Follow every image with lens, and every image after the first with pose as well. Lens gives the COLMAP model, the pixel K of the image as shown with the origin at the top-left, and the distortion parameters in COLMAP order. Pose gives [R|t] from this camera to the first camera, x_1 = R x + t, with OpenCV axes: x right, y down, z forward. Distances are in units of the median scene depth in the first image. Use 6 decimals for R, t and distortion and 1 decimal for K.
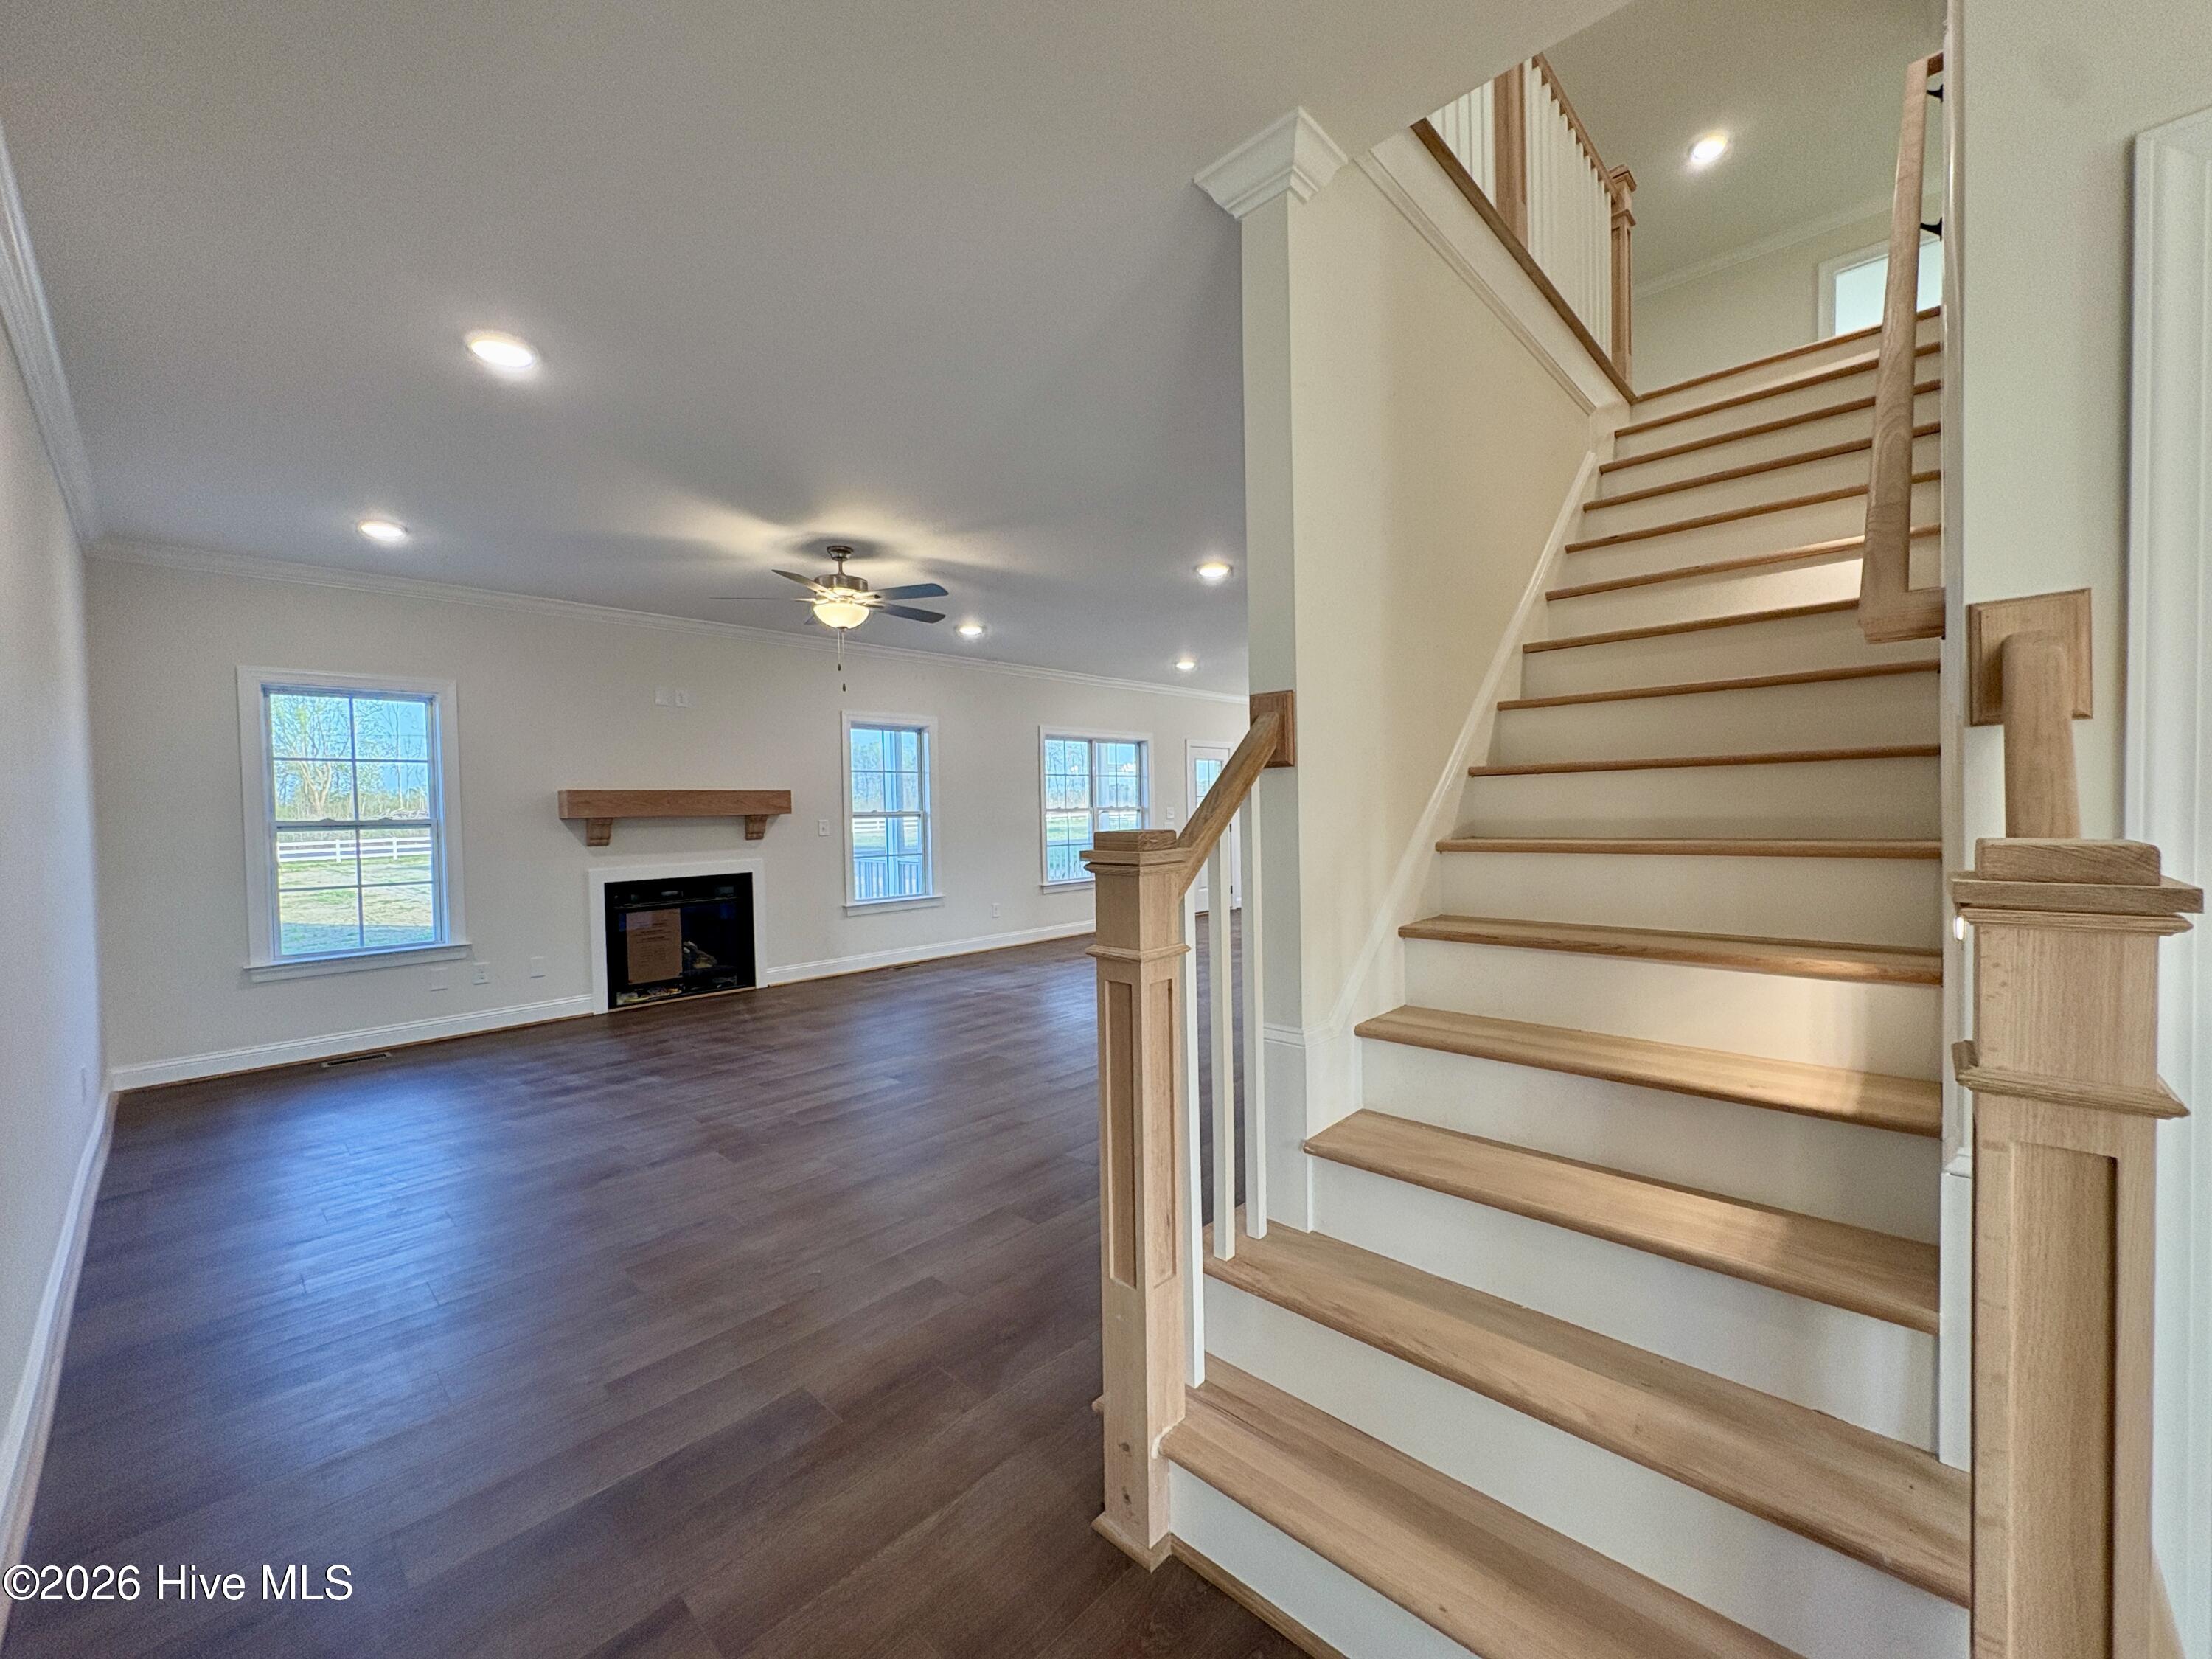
lens RADIAL K [[878.4, 0, 1096.4], [0, 878.4, 824.0], [0, 0, 1]] dist [0.001545, -0.000160]
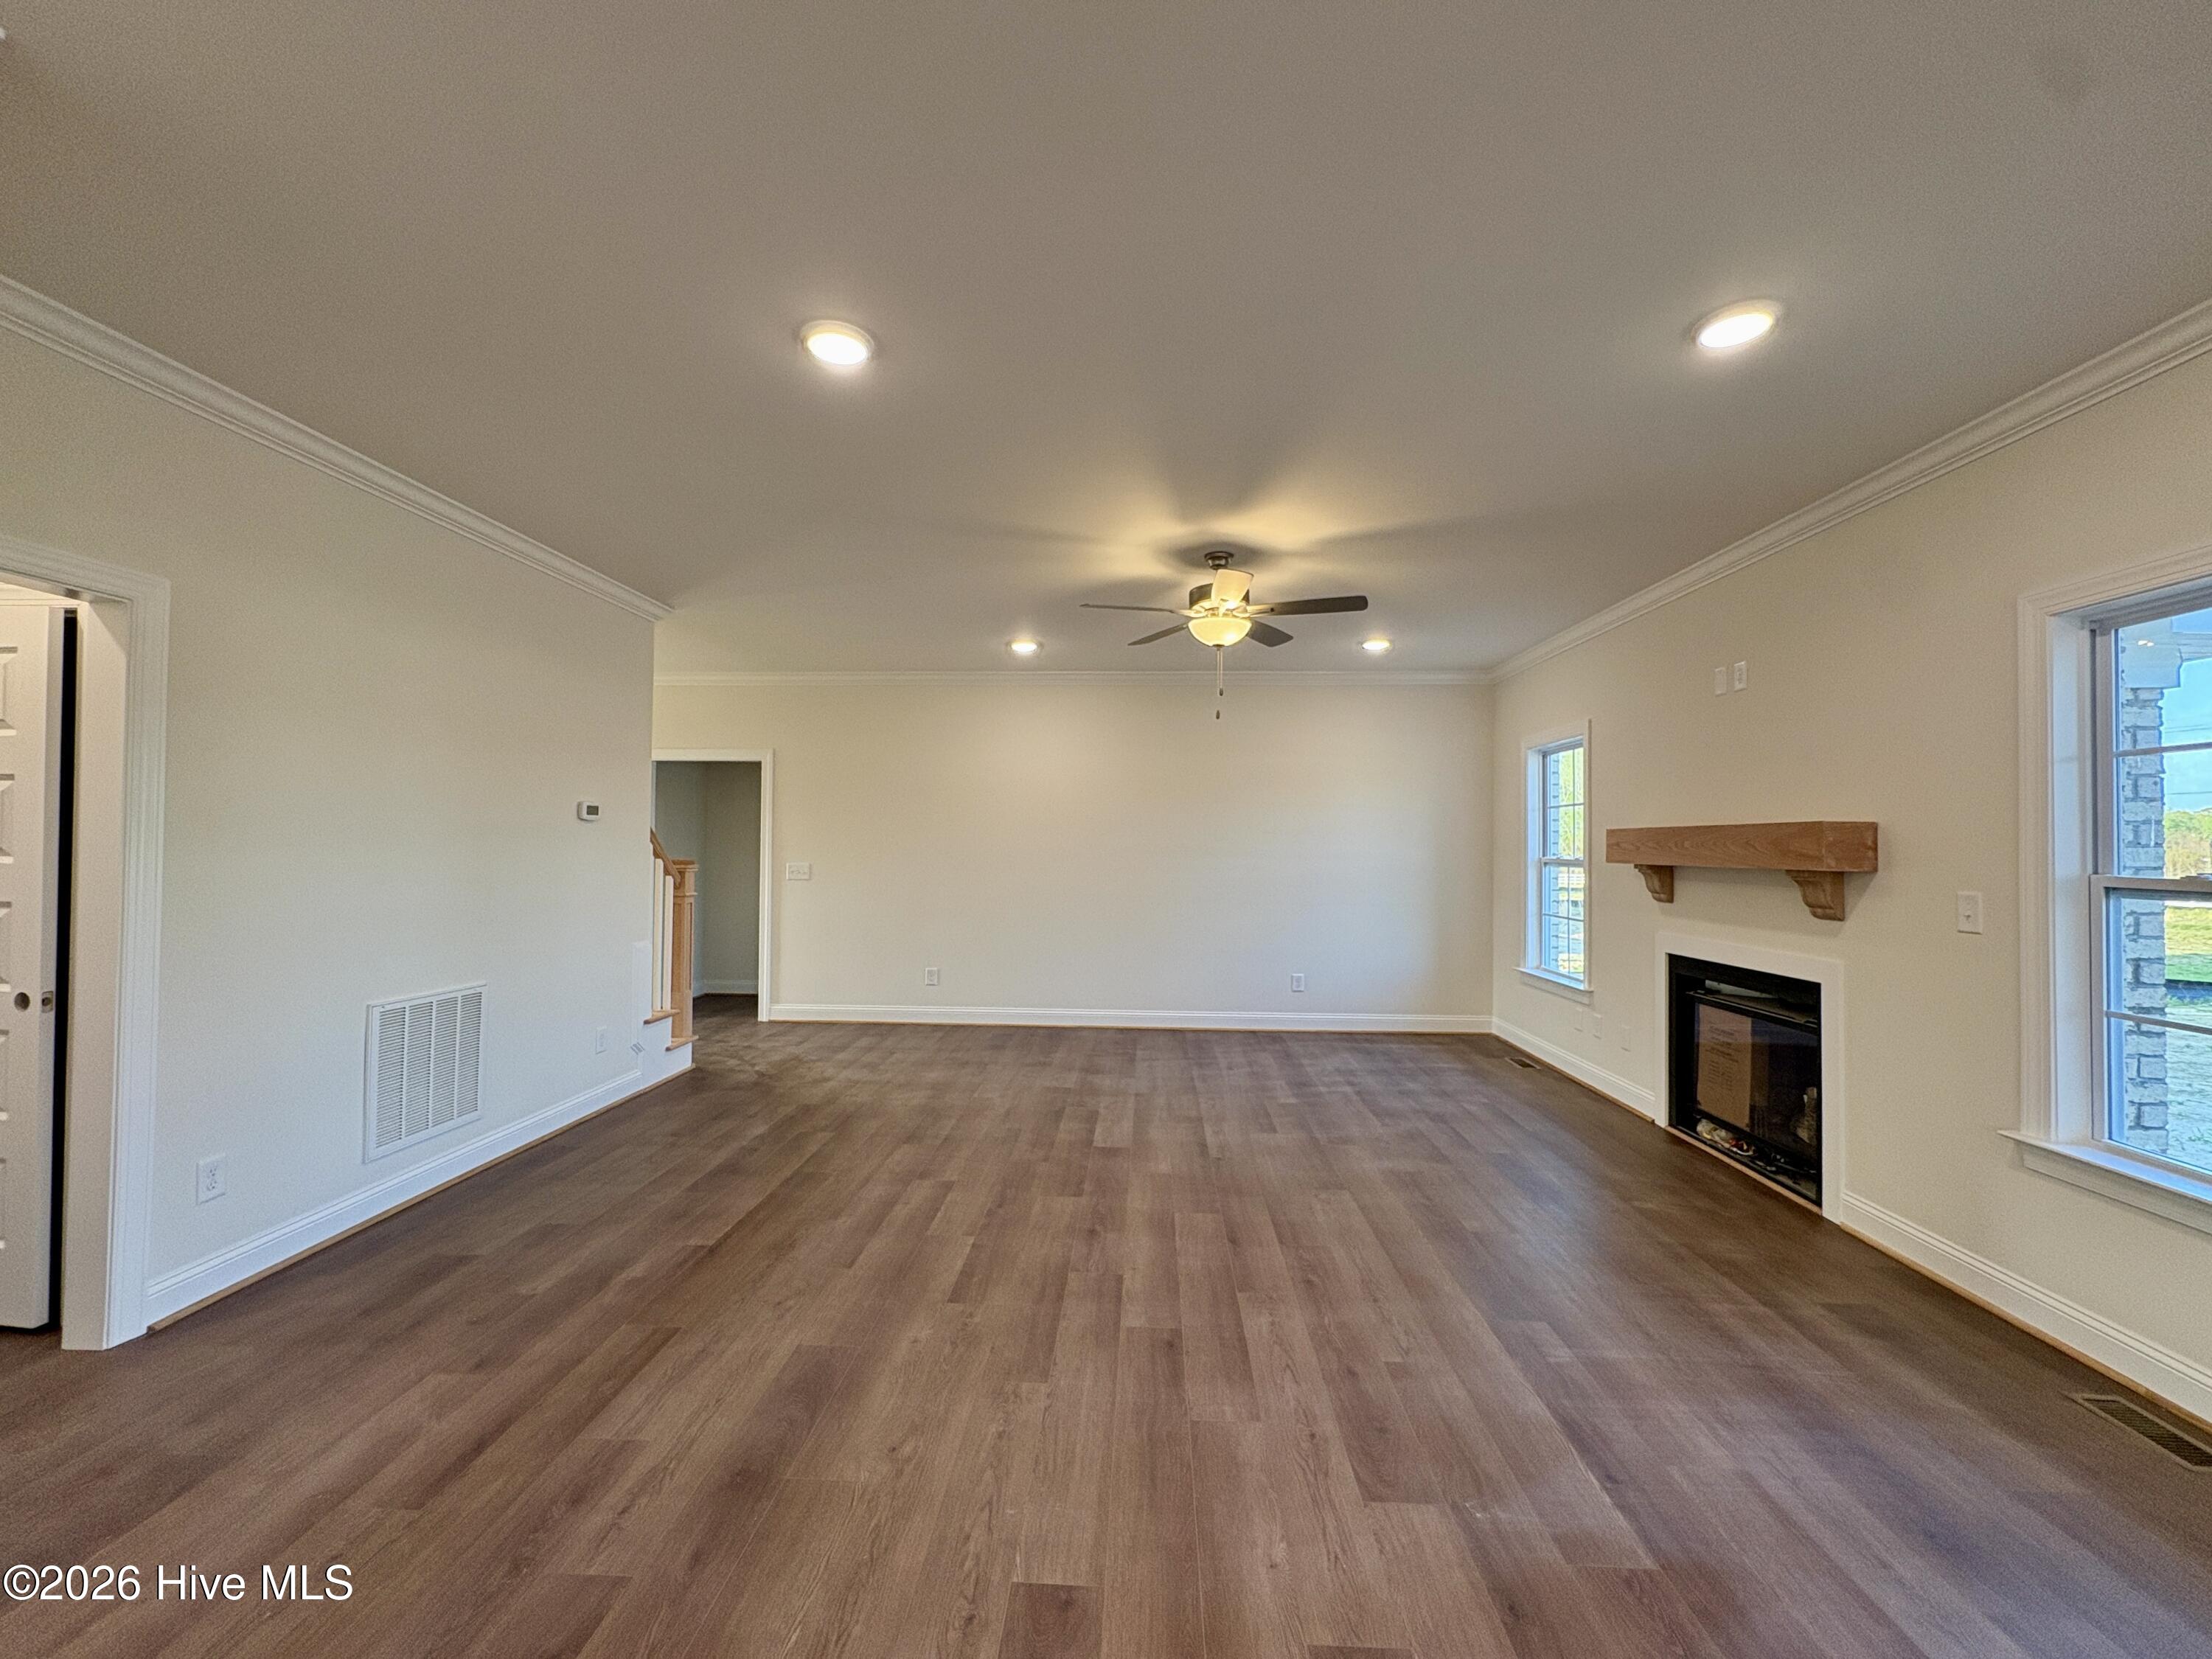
lens RADIAL K [[878.4, 0, 1107.3], [0, 878.4, 829.5], [0, 0, 1]] dist [0.001545, -0.000160]
pose [[-0.754316, -0.000023, -0.656512, 0.510340], [-0.006342, 0.999954, 0.007252, -0.070938], [0.656481, 0.009634, -0.754281, 2.266909]]
